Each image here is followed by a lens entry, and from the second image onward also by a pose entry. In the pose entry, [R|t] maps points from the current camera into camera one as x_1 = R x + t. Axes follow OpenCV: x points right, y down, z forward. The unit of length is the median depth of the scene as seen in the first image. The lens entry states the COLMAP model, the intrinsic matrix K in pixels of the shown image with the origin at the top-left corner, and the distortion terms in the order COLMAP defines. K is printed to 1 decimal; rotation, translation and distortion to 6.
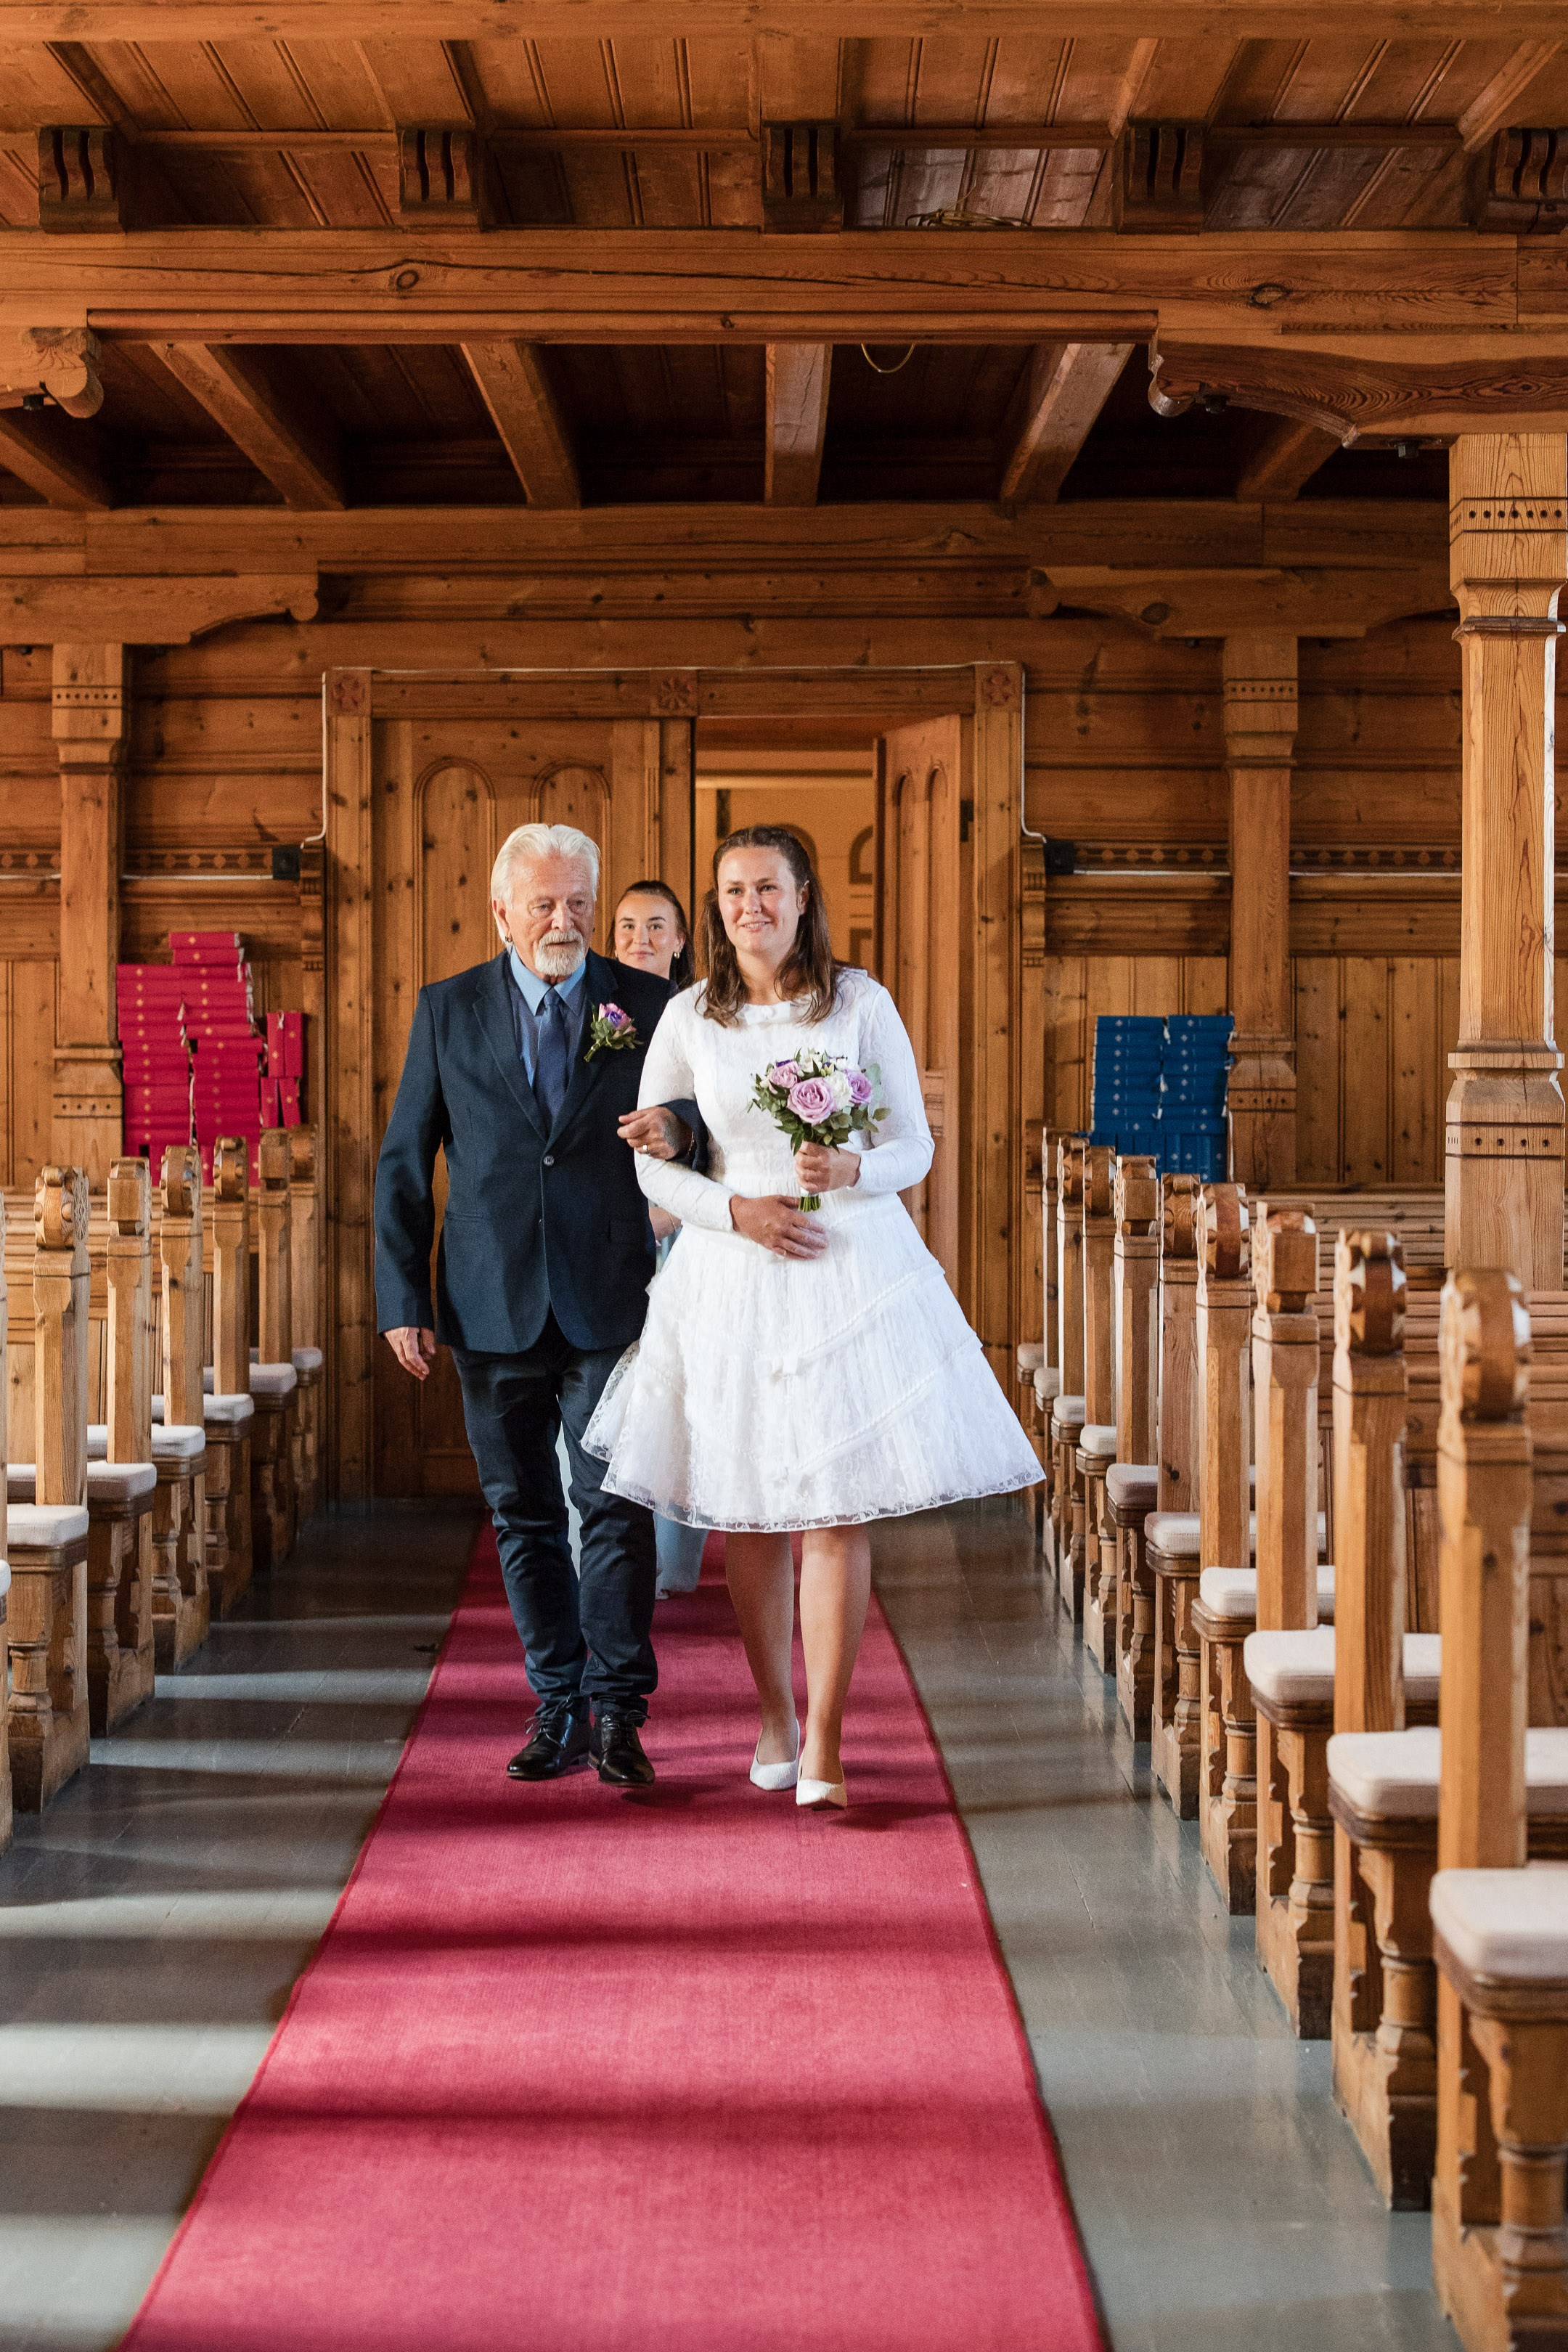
lens RADIAL K [[3484.2, 0, 789.4], [0, 3484.2, 1115.1], [0, 0, 1]] dist [0.033488, -0.075641]
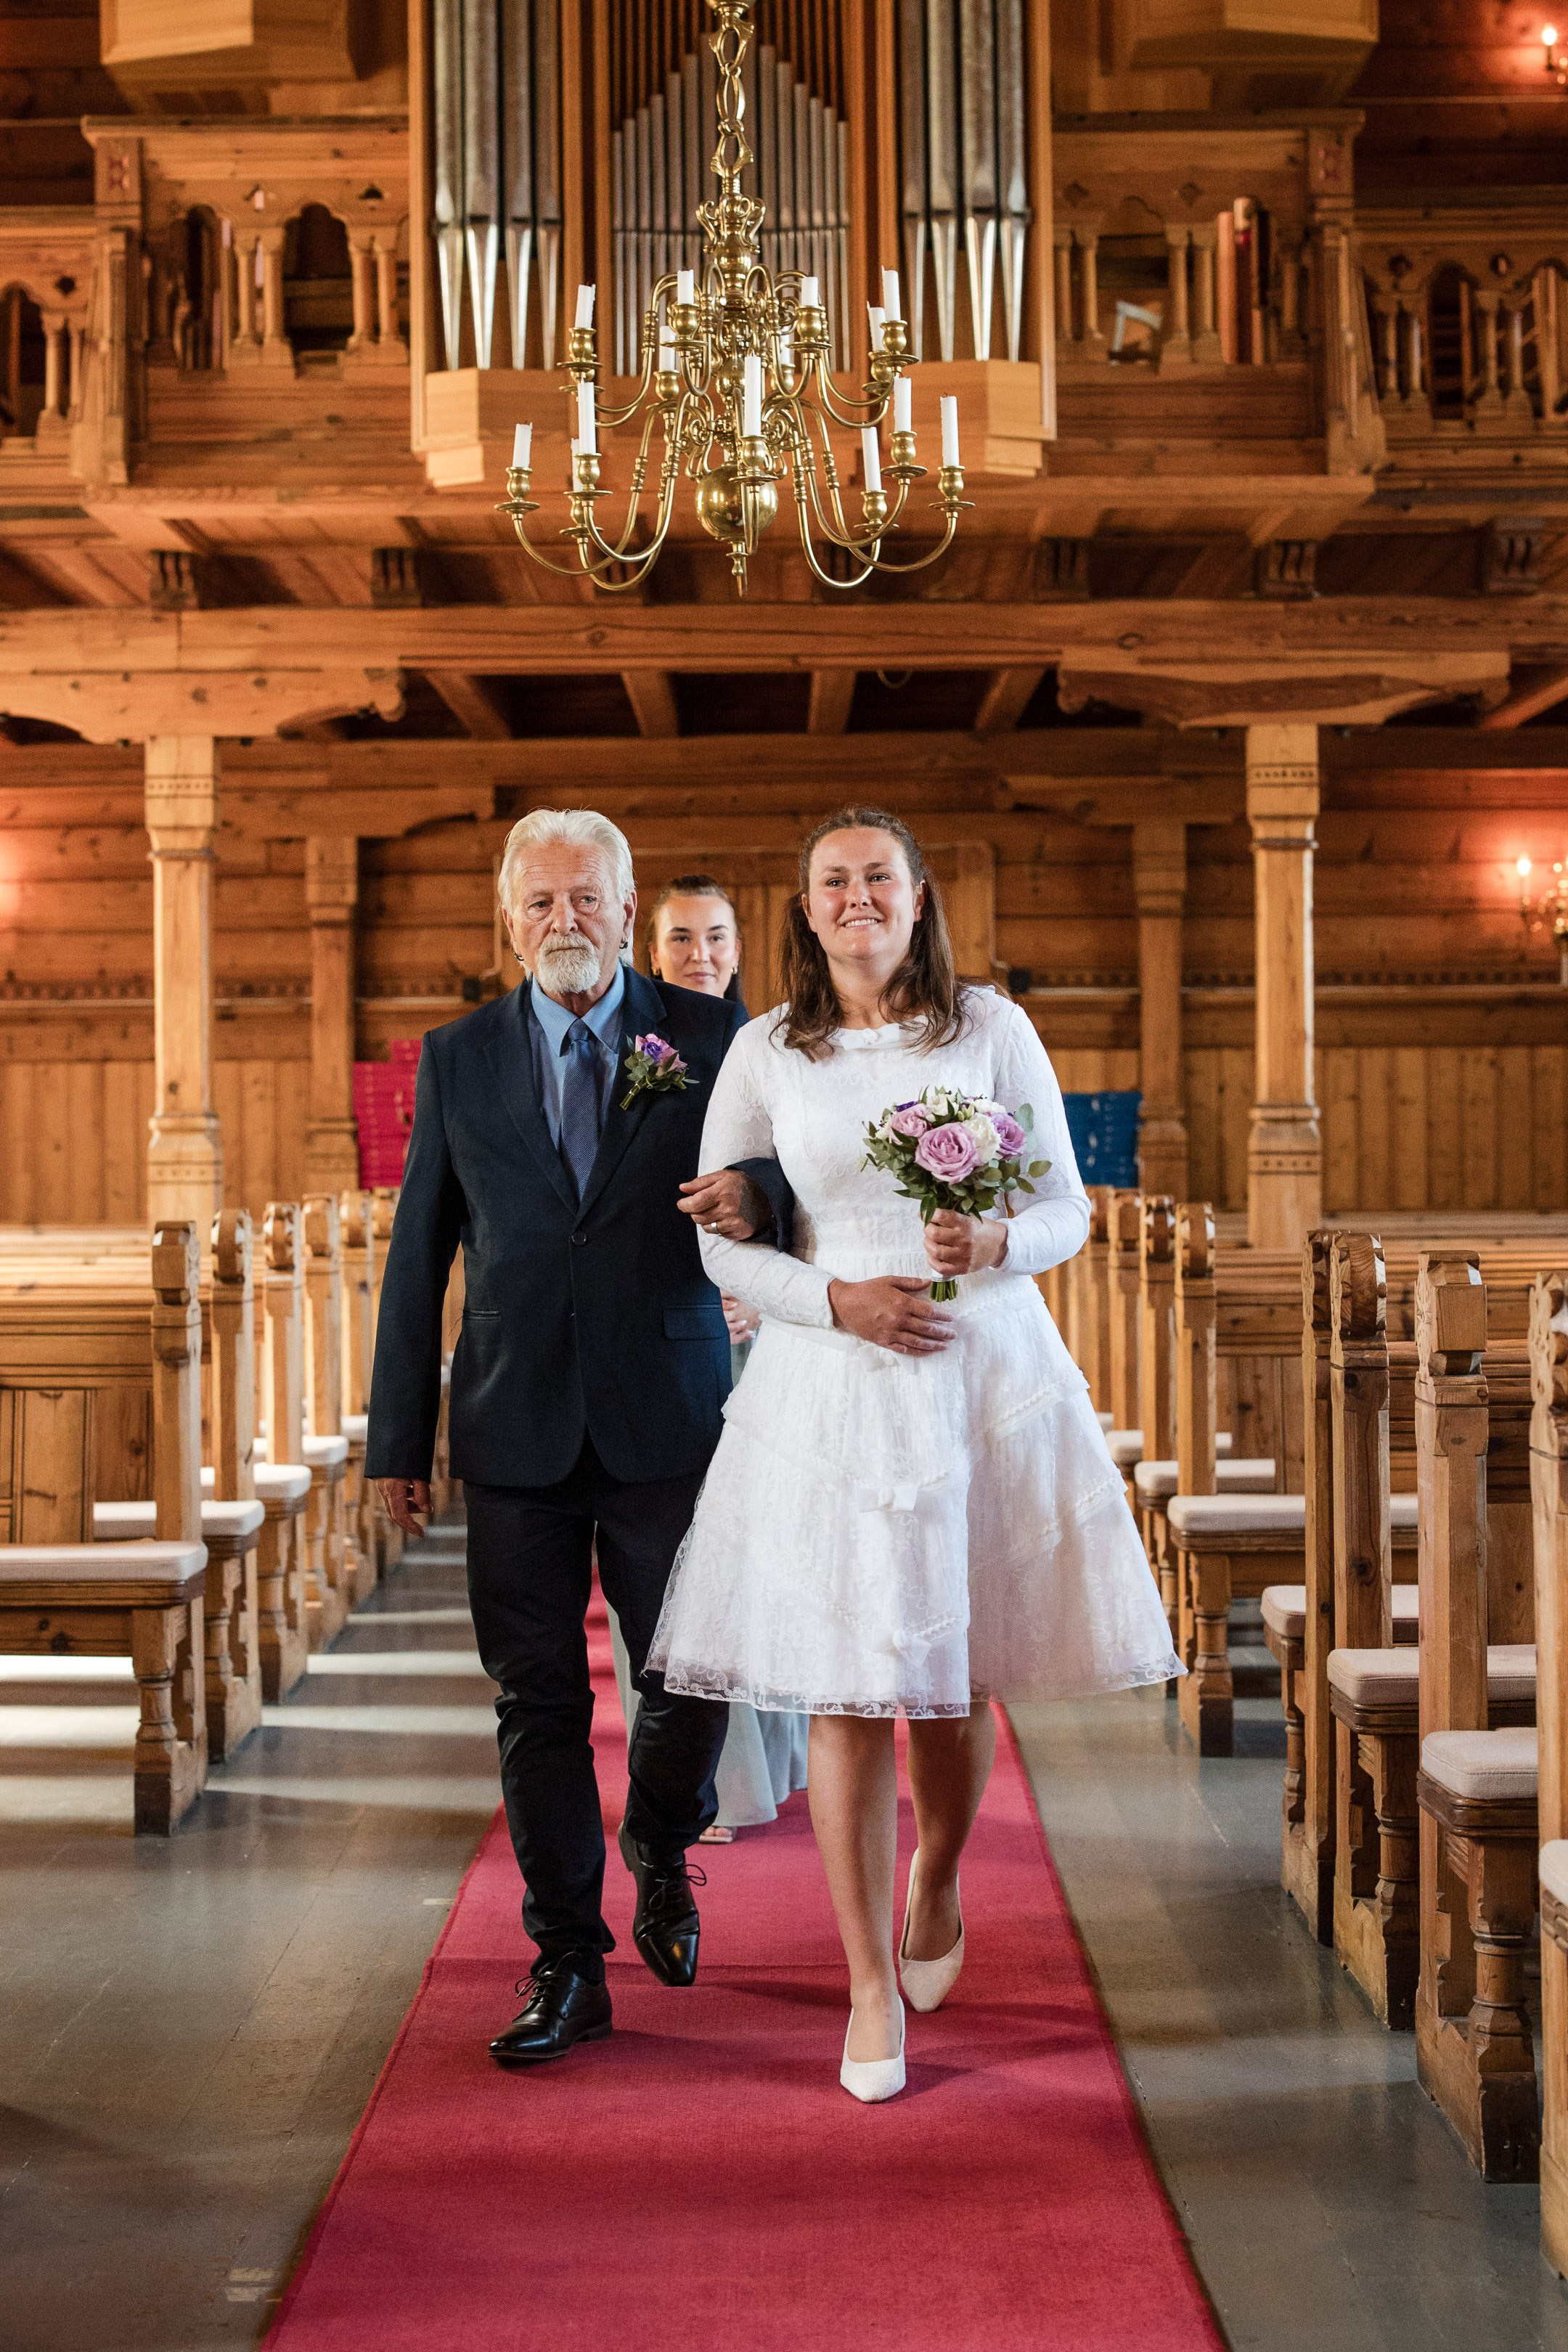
lens RADIAL K [[3487.0, 0, 784.0], [0, 3487.0, 1176.0], [0, 0, 1]] dist [0.027344, -0.027320]
pose [[0.999951, -0.008915, -0.004369, -0.012406], [0.008871, 0.999910, -0.010030, 0.018841], [0.004458, 0.009991, 0.999940, -0.419611]]
